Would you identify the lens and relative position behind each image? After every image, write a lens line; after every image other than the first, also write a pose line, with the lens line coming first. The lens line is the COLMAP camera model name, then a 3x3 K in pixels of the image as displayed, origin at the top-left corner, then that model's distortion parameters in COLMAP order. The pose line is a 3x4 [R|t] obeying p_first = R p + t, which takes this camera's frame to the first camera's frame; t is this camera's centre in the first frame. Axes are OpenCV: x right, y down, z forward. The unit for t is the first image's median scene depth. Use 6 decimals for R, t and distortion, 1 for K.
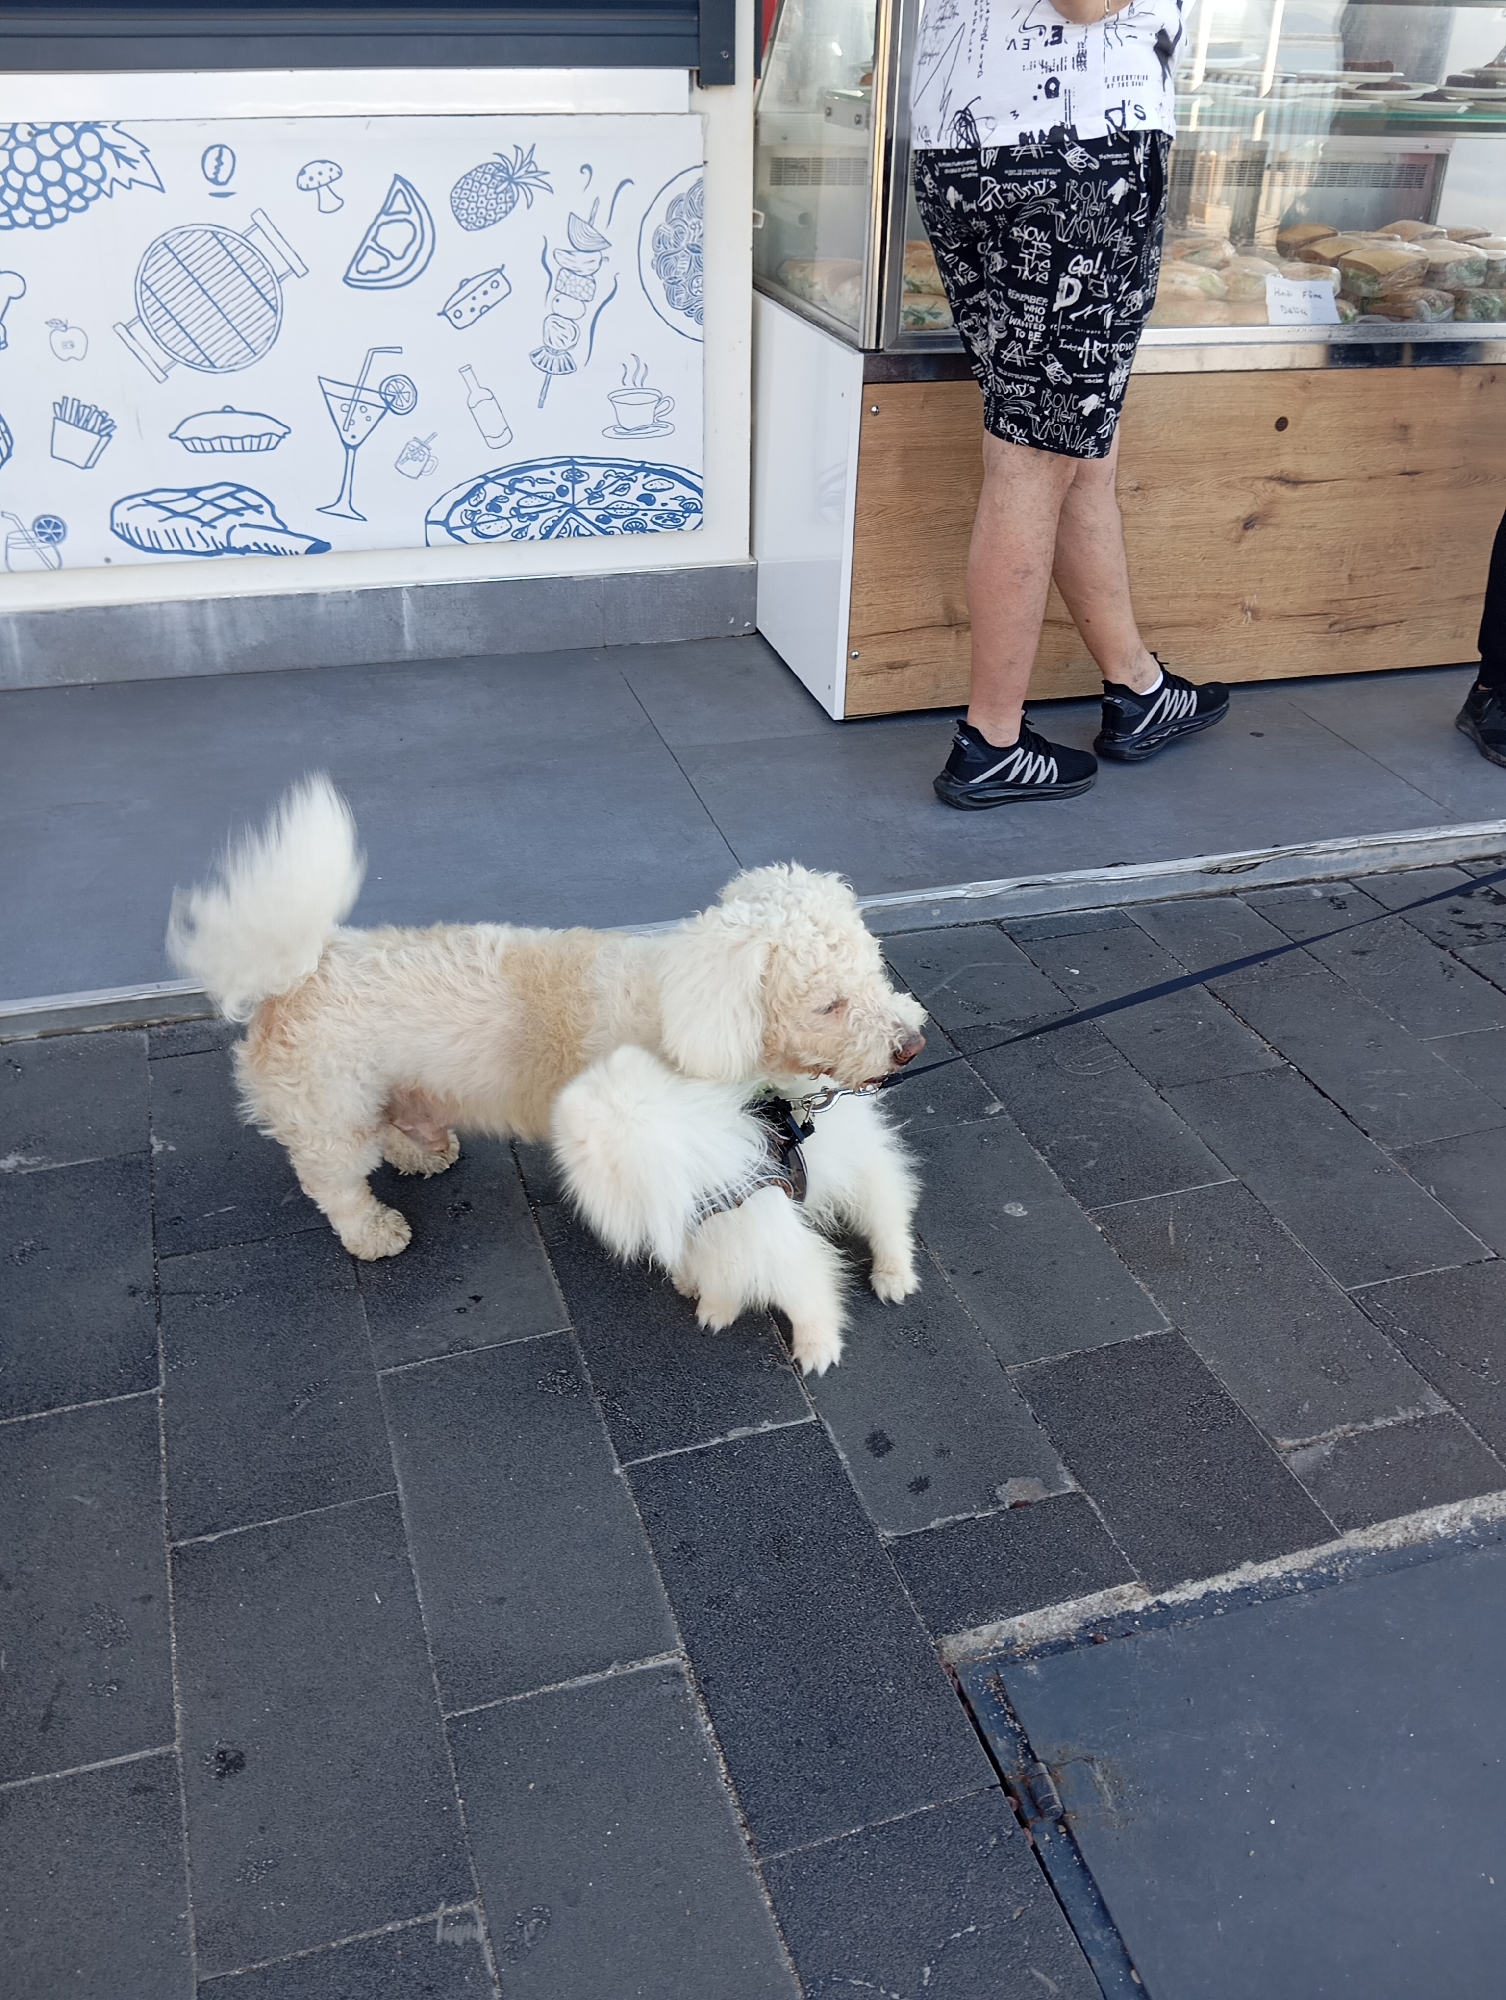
lens RADIAL K [[1908.8, 0, 742.7], [0, 1908.8, 1035.5], [0, 0, 1]] dist [0.321812, -0.380020]
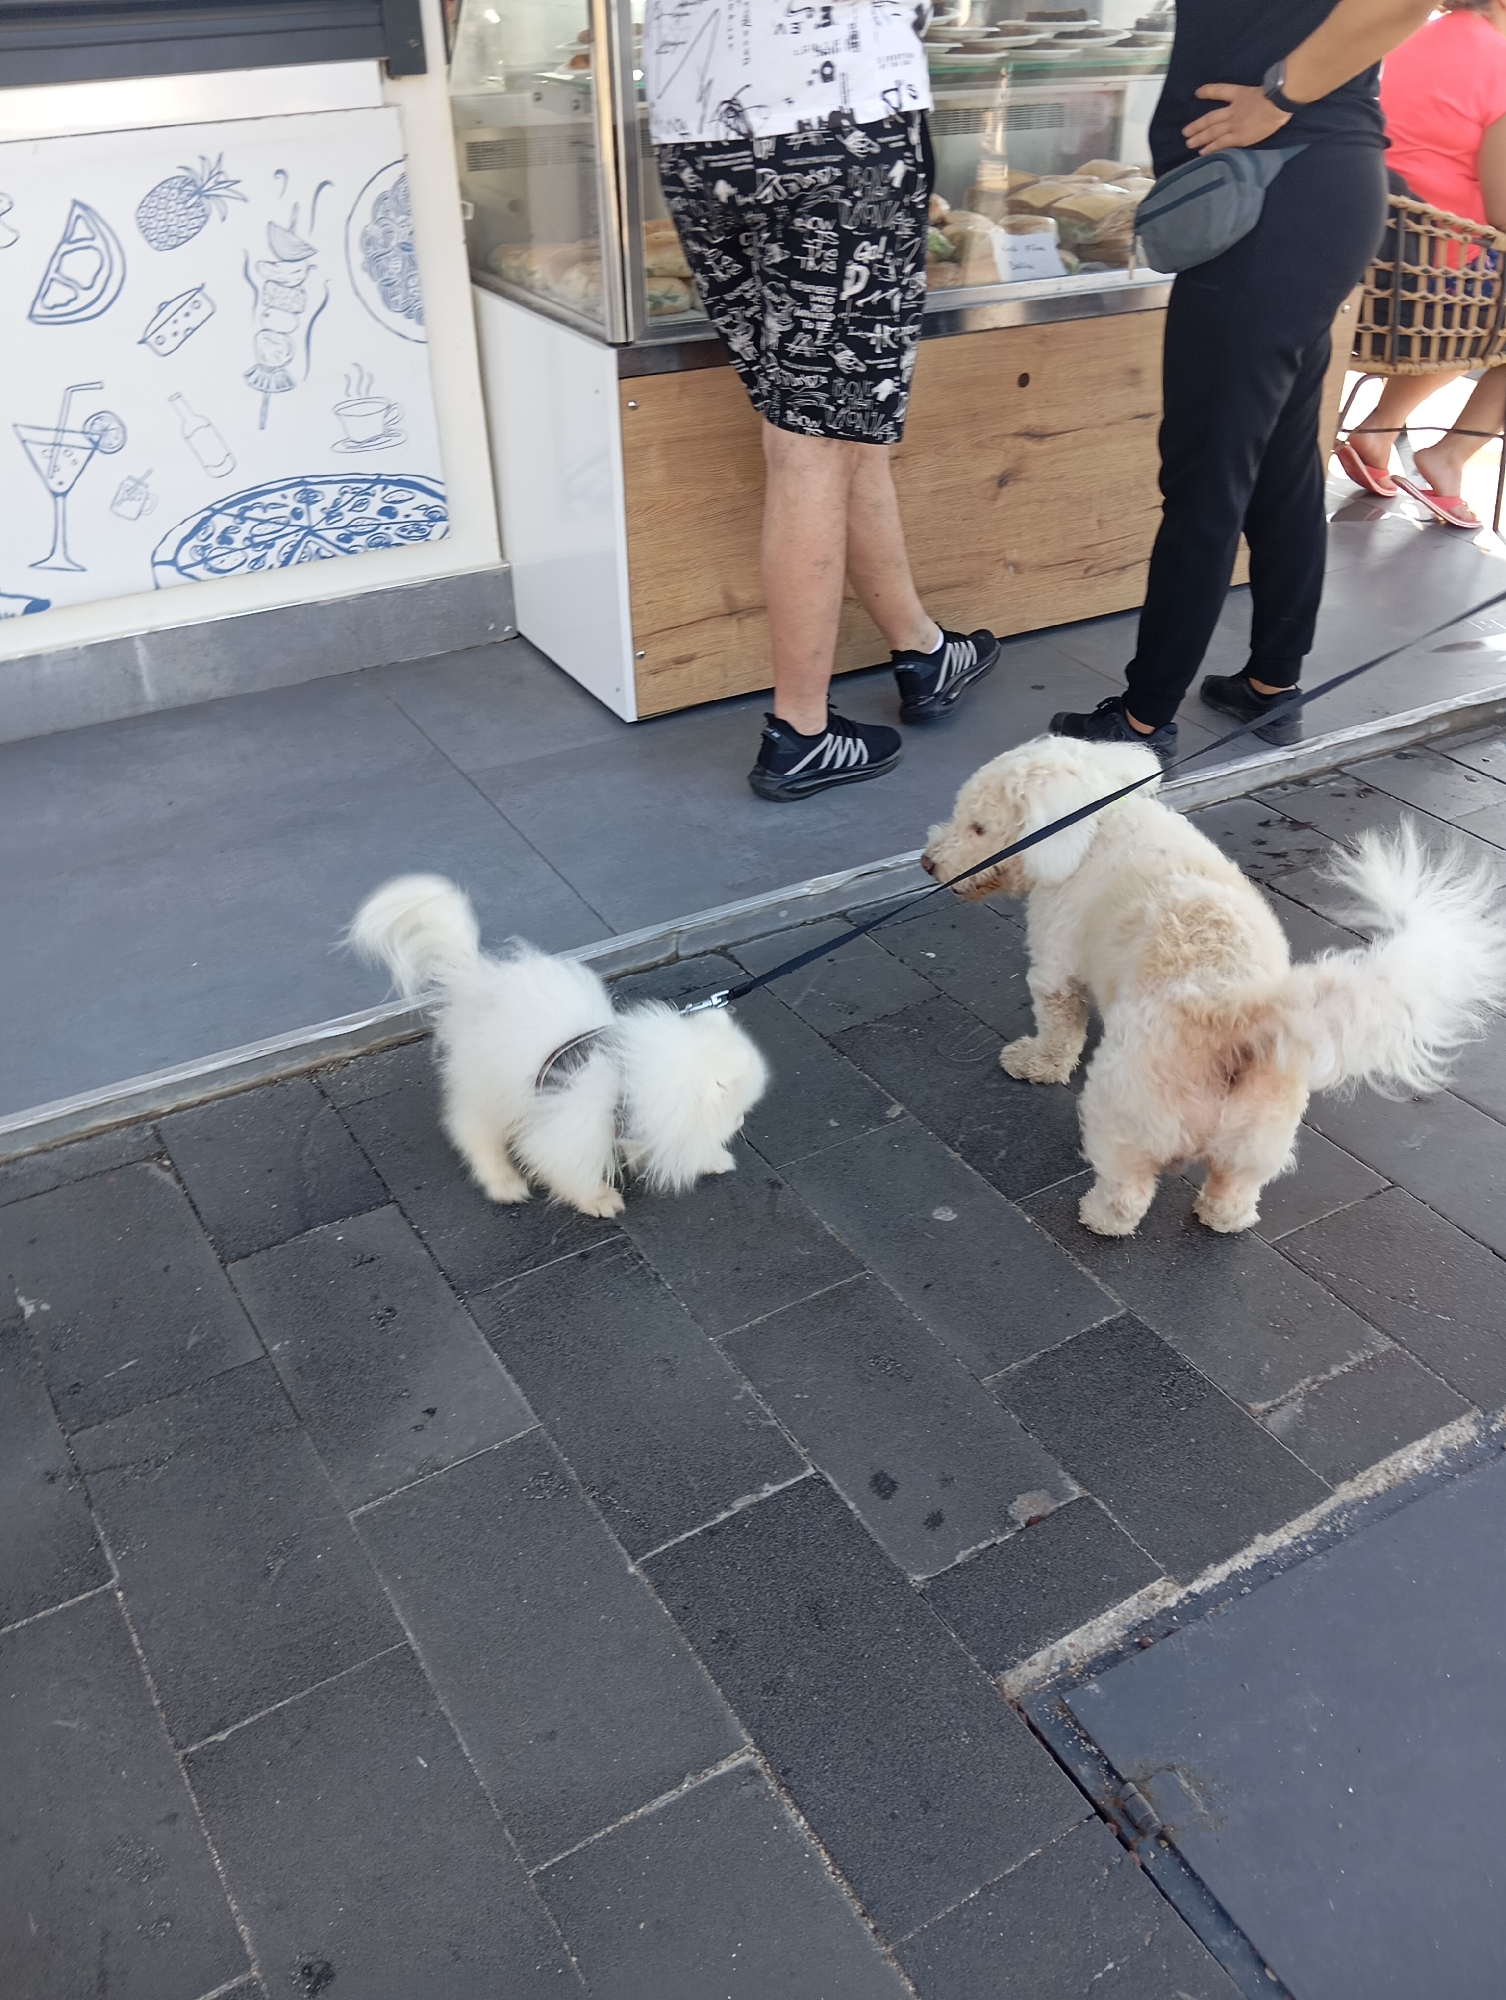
lens RADIAL K [[1908.8, 0, 742.7], [0, 1908.8, 1035.5], [0, 0, 1]] dist [0.321812, -0.380020]
pose [[0.970692, -0.163536, 0.176105, -0.099726], [0.152957, 0.985595, 0.072152, -0.073447], [-0.185368, -0.043101, 0.981724, 0.025681]]
